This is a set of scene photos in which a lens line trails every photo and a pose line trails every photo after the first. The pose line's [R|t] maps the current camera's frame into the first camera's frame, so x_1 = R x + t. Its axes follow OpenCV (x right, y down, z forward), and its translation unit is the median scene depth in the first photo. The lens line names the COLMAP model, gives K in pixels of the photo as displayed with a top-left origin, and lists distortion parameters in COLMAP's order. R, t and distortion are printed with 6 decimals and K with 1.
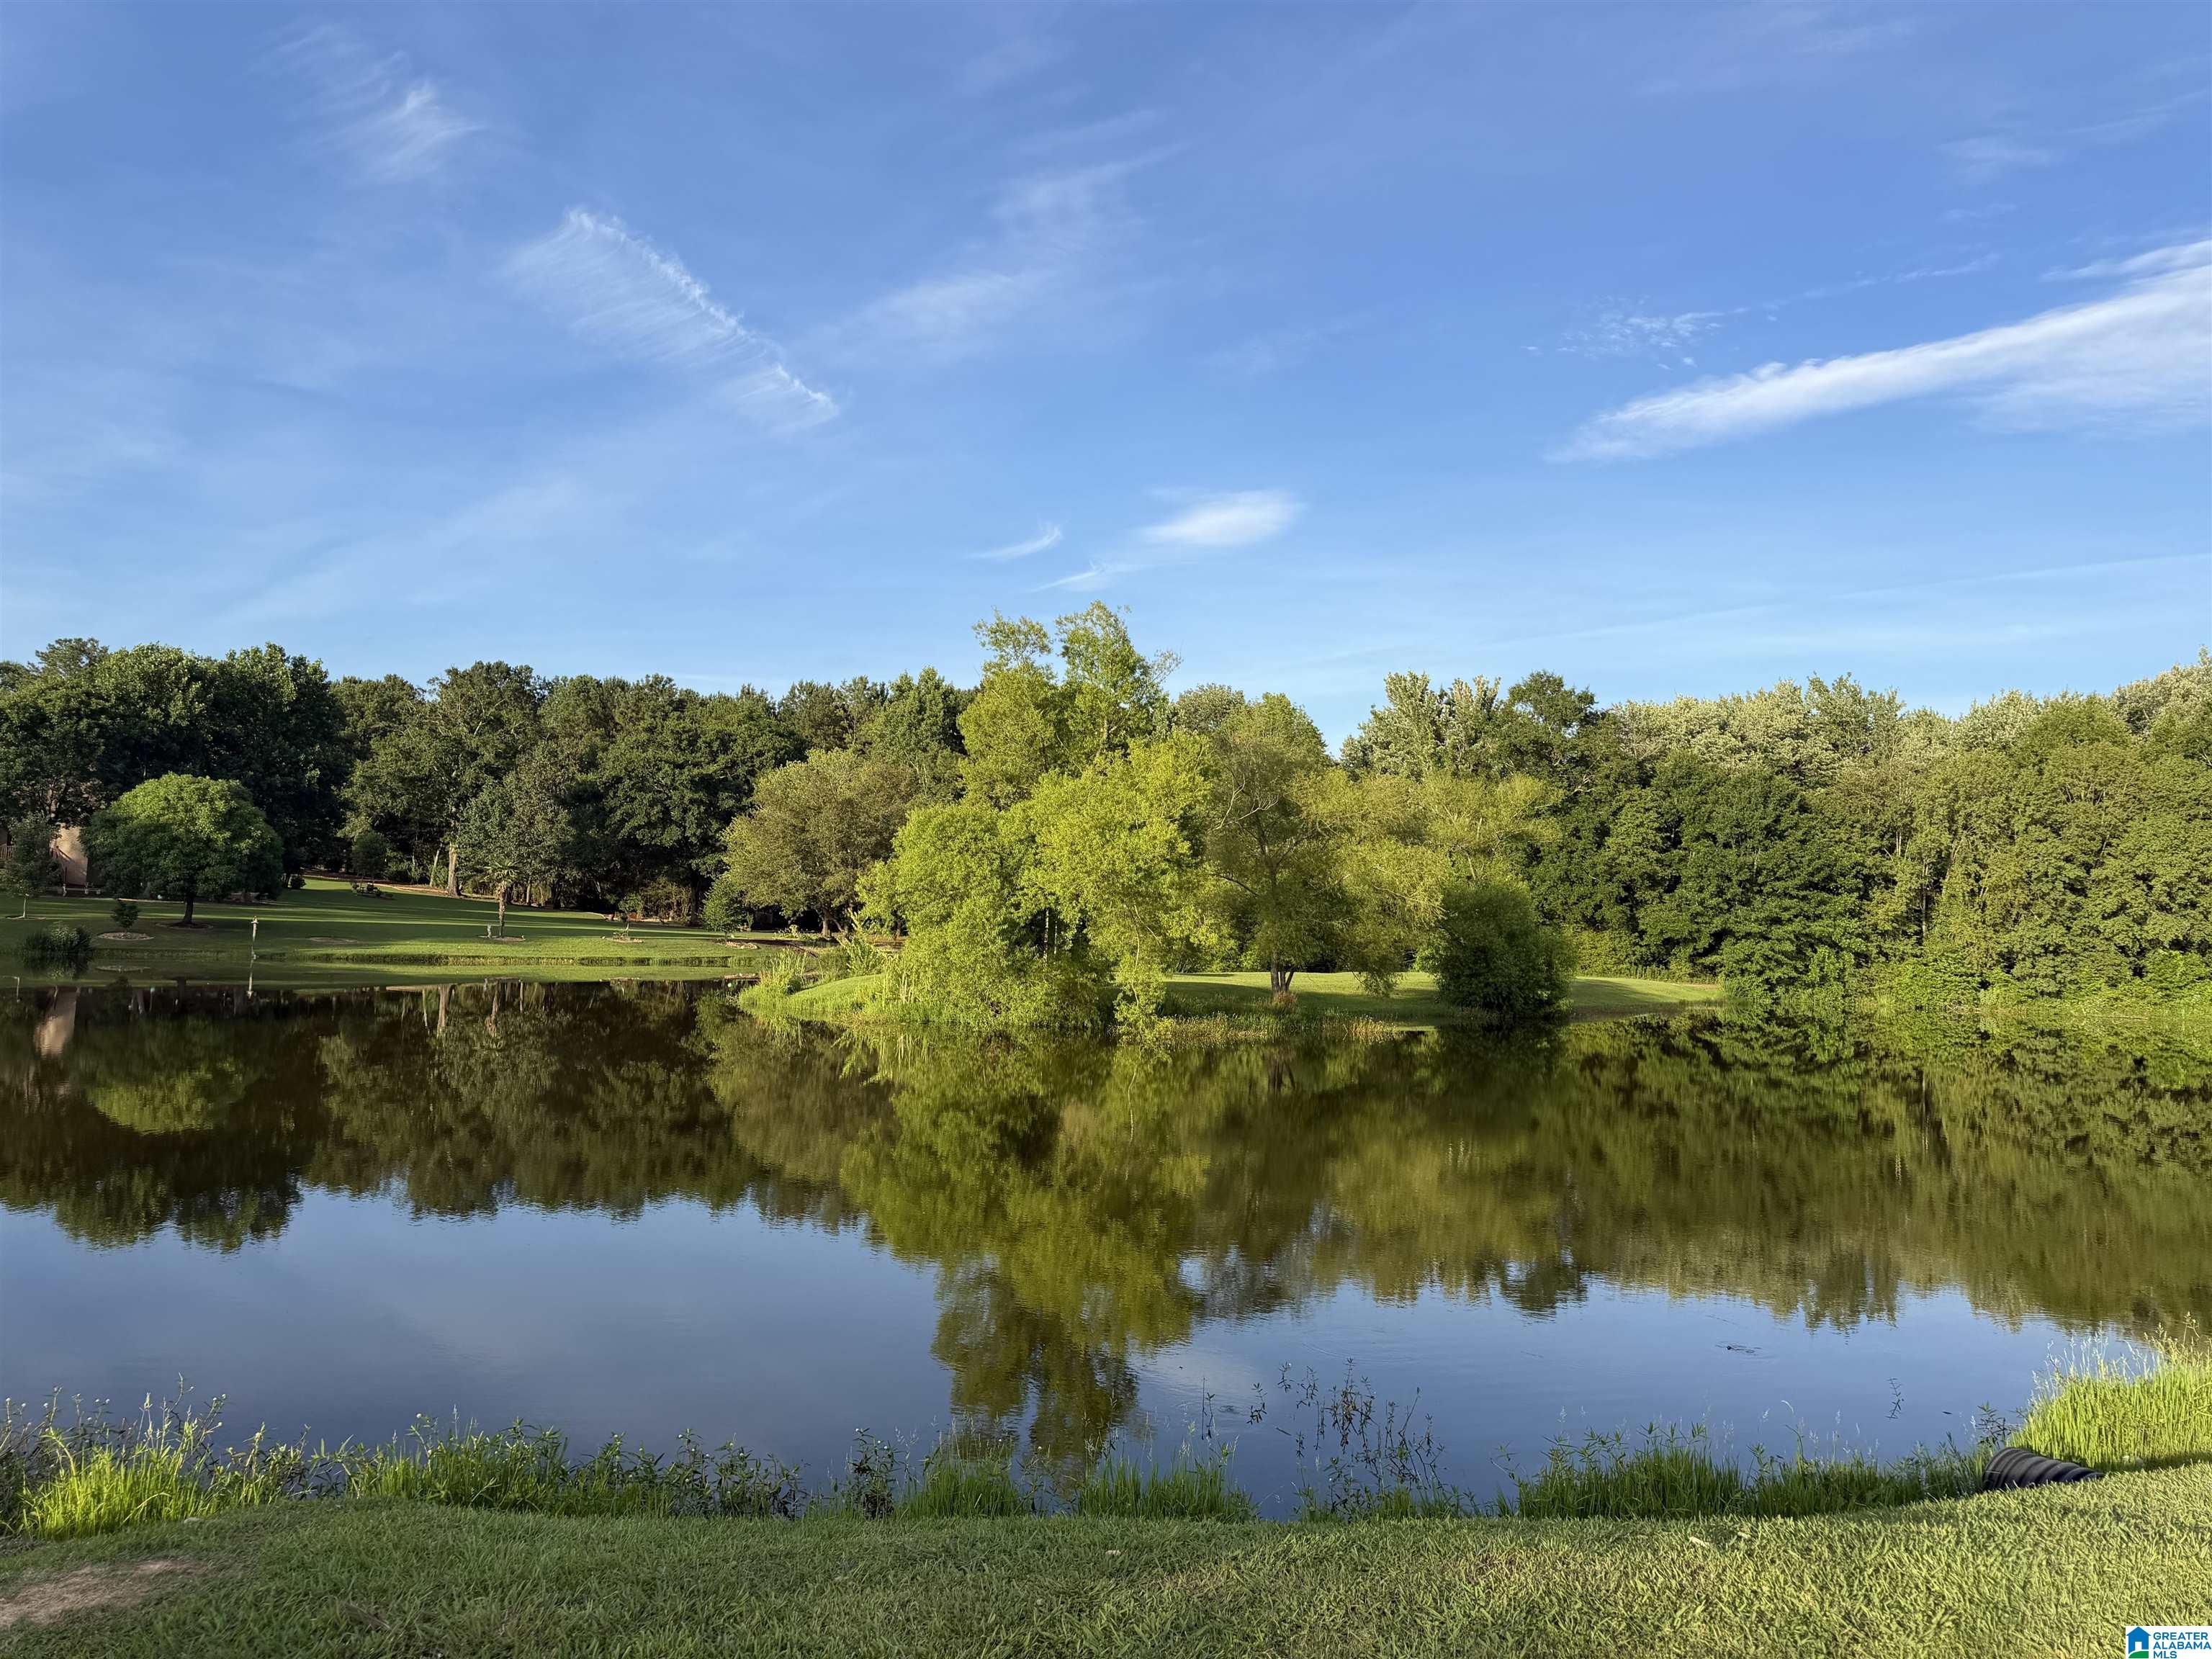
lens RADIAL K [[1570.8, 0, 1106.0], [0, 1570.8, 829.5], [0, 0, 1]] dist [0.007331, -0.001472]
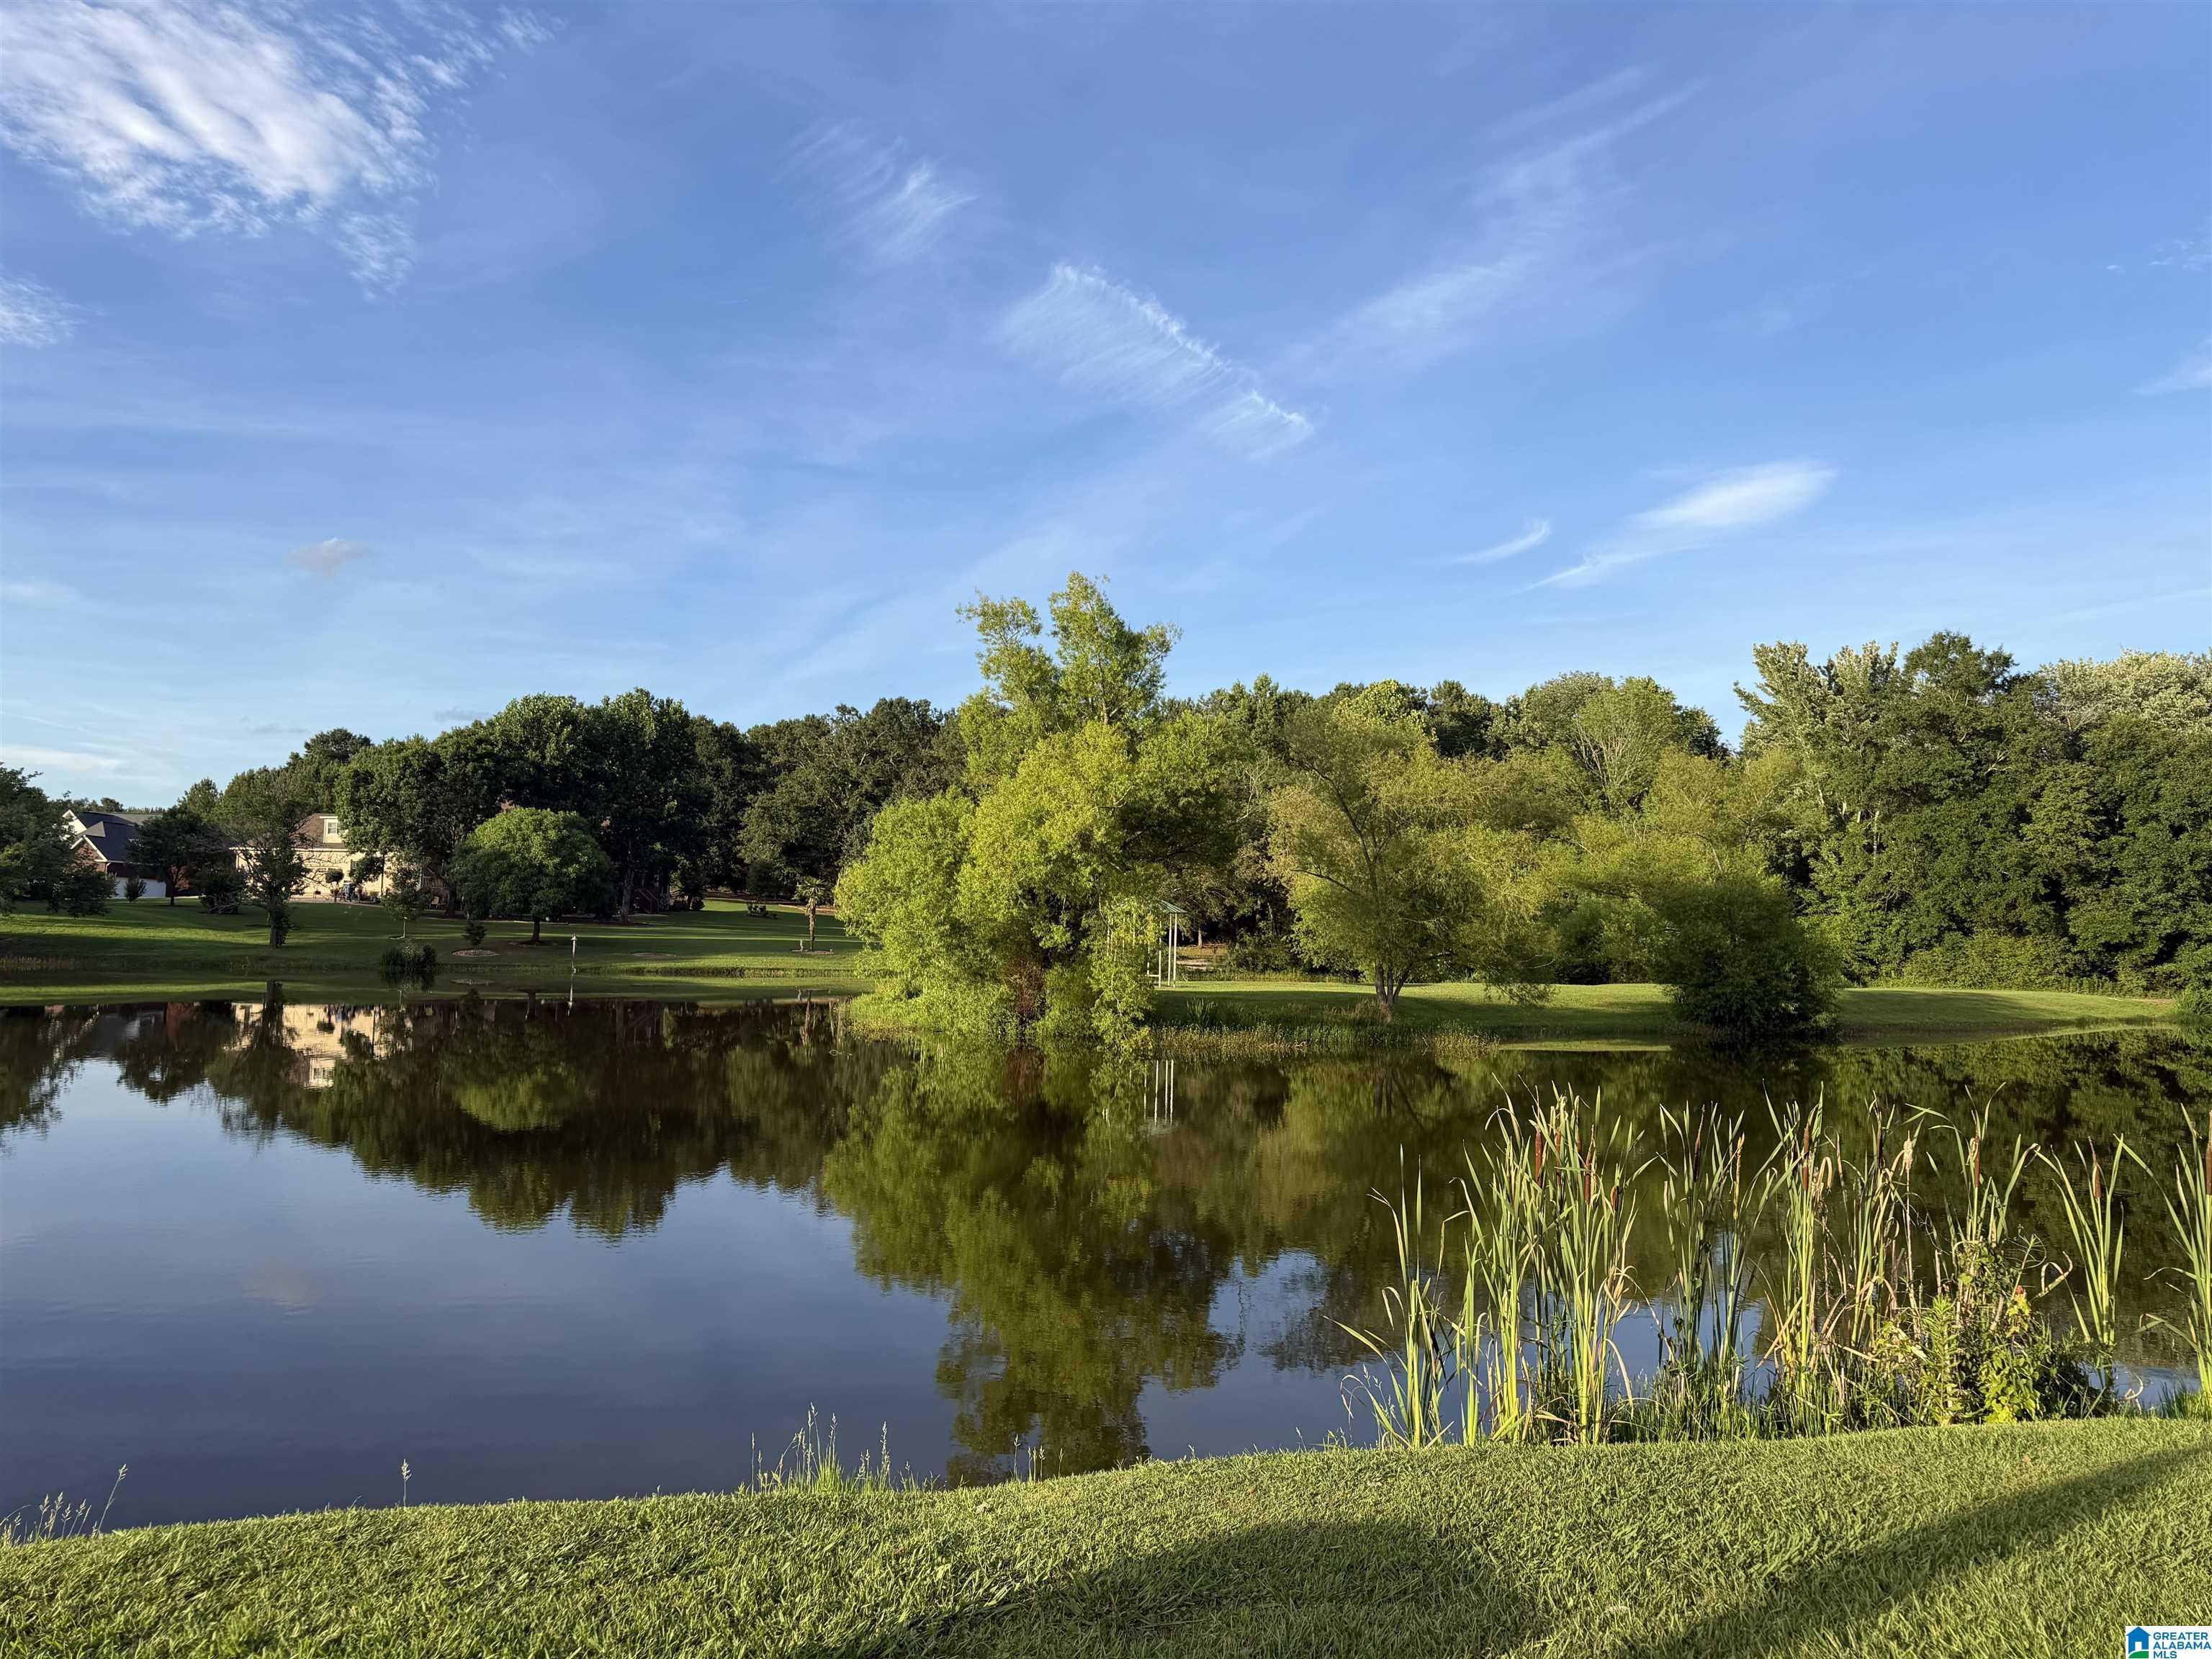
lens RADIAL K [[1562.0, 0, 1100.2], [0, 1562.0, 874.7], [0, 0, 1]] dist [0.074941, -0.132342]
pose [[0.951446, -0.023025, -0.306952, 0.110447], [0.028294, 0.999519, 0.012726, 0.007651], [0.306511, -0.020793, 0.951640, 0.051673]]
